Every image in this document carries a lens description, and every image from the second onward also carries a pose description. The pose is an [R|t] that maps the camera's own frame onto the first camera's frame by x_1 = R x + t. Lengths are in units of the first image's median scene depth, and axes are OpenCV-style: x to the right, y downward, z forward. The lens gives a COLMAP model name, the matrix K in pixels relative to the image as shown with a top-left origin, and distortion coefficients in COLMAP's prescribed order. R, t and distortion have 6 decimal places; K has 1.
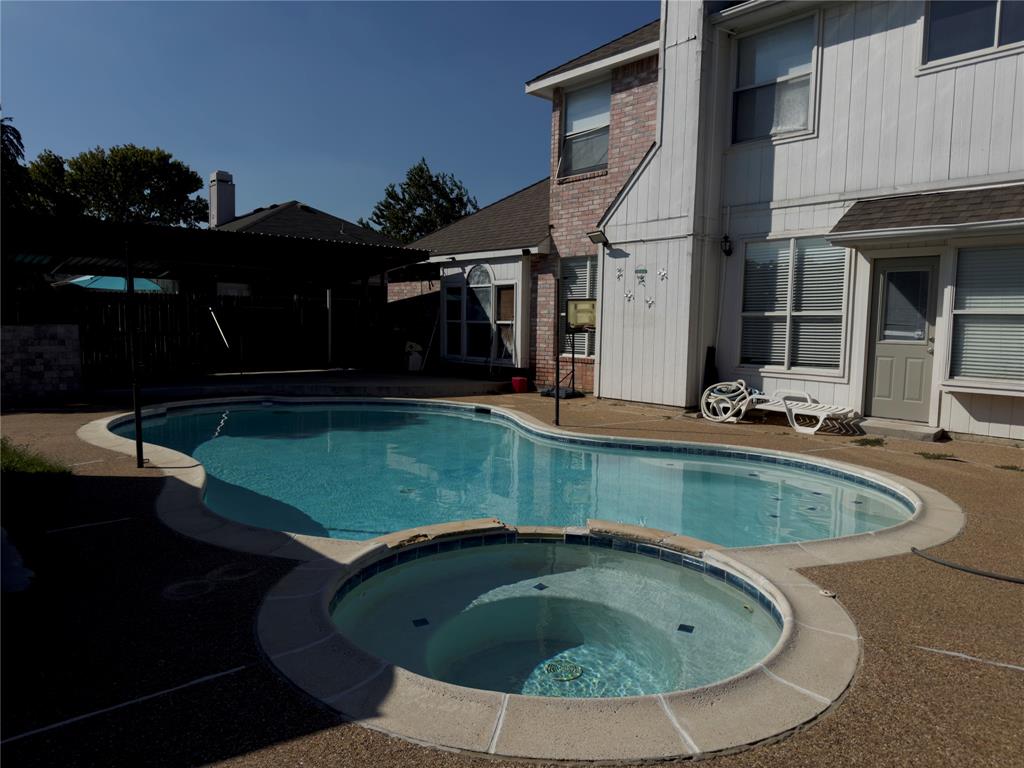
lens RADIAL K [[707.2, 0, 512.0], [0, 707.2, 384.0], [0, 0, 1]] dist [0.083779, -0.125474]
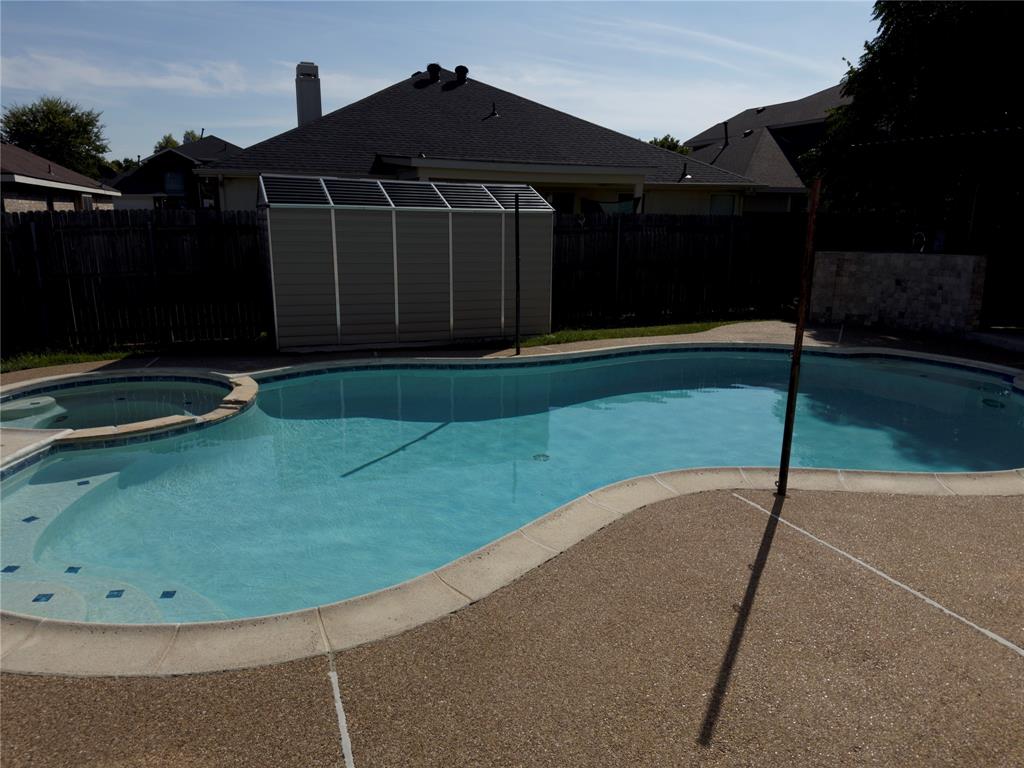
lens RADIAL K [[707.2, 0, 512.0], [0, 707.2, 384.0], [0, 0, 1]] dist [0.083779, -0.125474]
pose [[-0.336720, 0.191337, -0.921960, 0.448919], [-0.090083, 0.968100, 0.233812, -0.087452], [0.937286, 0.161782, -0.308742, 0.789326]]
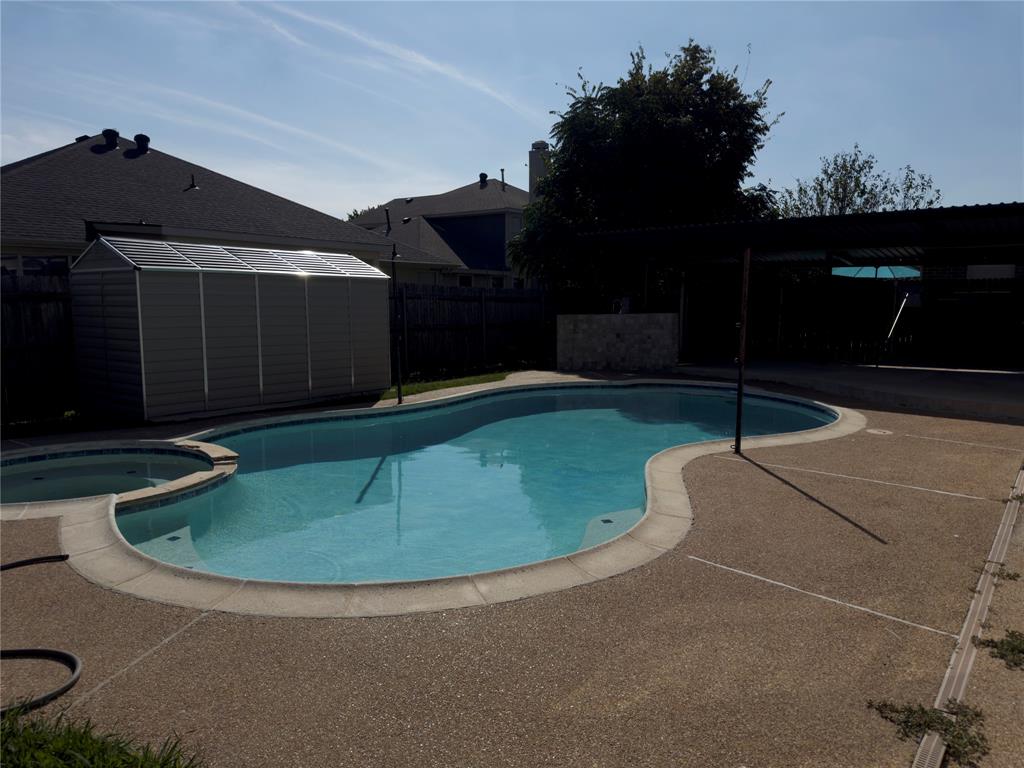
lens RADIAL K [[707.2, 0, 512.0], [0, 707.2, 384.0], [0, 0, 1]] dist [0.083779, -0.125474]
pose [[0.174988, 0.096792, -0.979801, 0.590094], [-0.076826, 0.993464, 0.084421, -0.044743], [0.981569, 0.060502, 0.181280, 0.527661]]
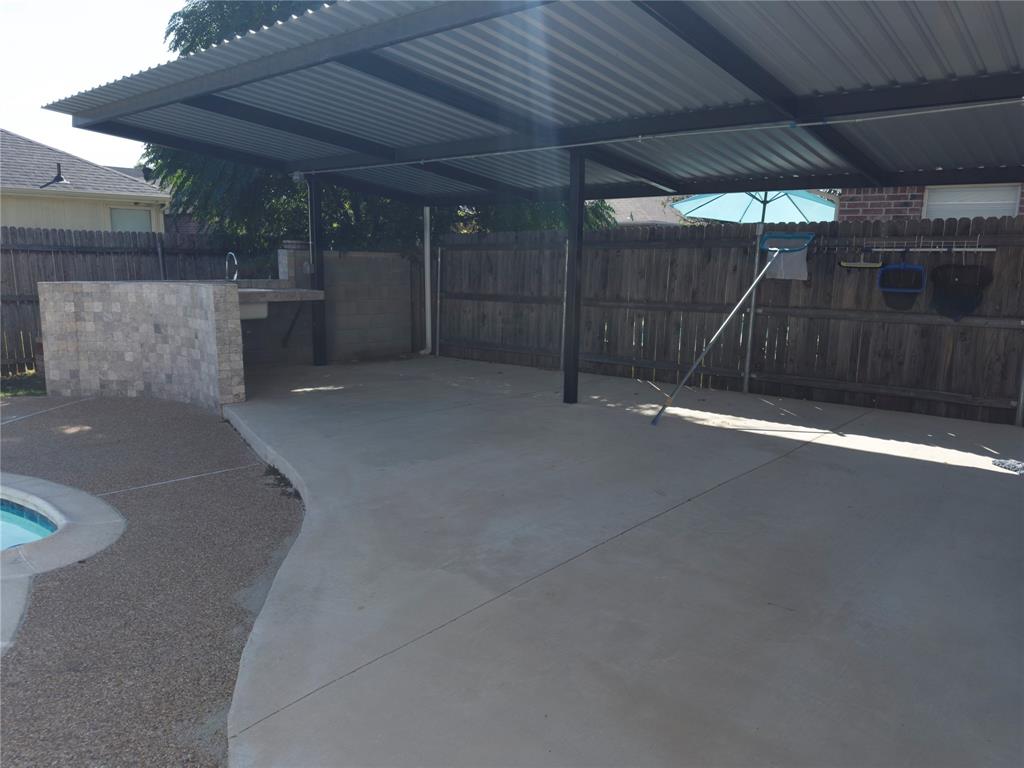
lens RADIAL K [[707.2, 0, 512.0], [0, 707.2, 384.0], [0, 0, 1]] dist [0.083779, -0.125474]
pose [[0.158779, 0.157084, -0.974738, -0.021411], [-0.092607, 0.985279, 0.143698, -0.111326], [0.982961, 0.067451, 0.170988, 1.176446]]
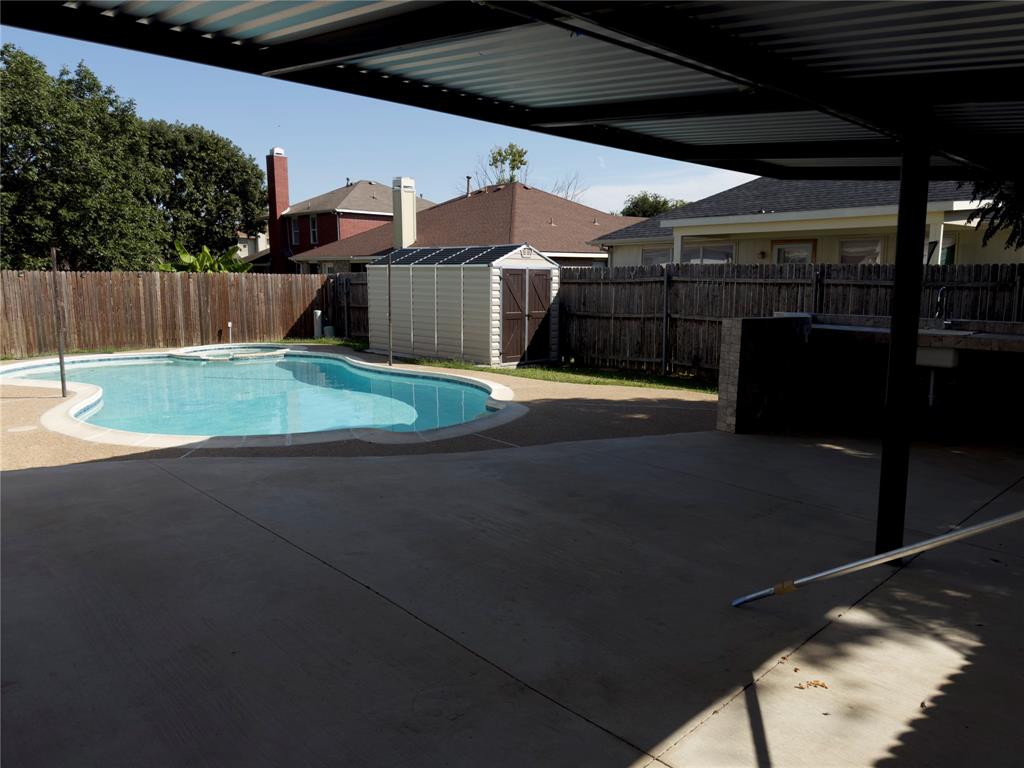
lens RADIAL K [[707.2, 0, 512.0], [0, 707.2, 384.0], [0, 0, 1]] dist [0.083779, -0.125474]
pose [[-0.998094, -0.013300, -0.060269, -0.409489], [-0.026720, 0.973364, 0.227705, -0.163973], [0.055635, 0.228881, -0.971863, 1.626318]]
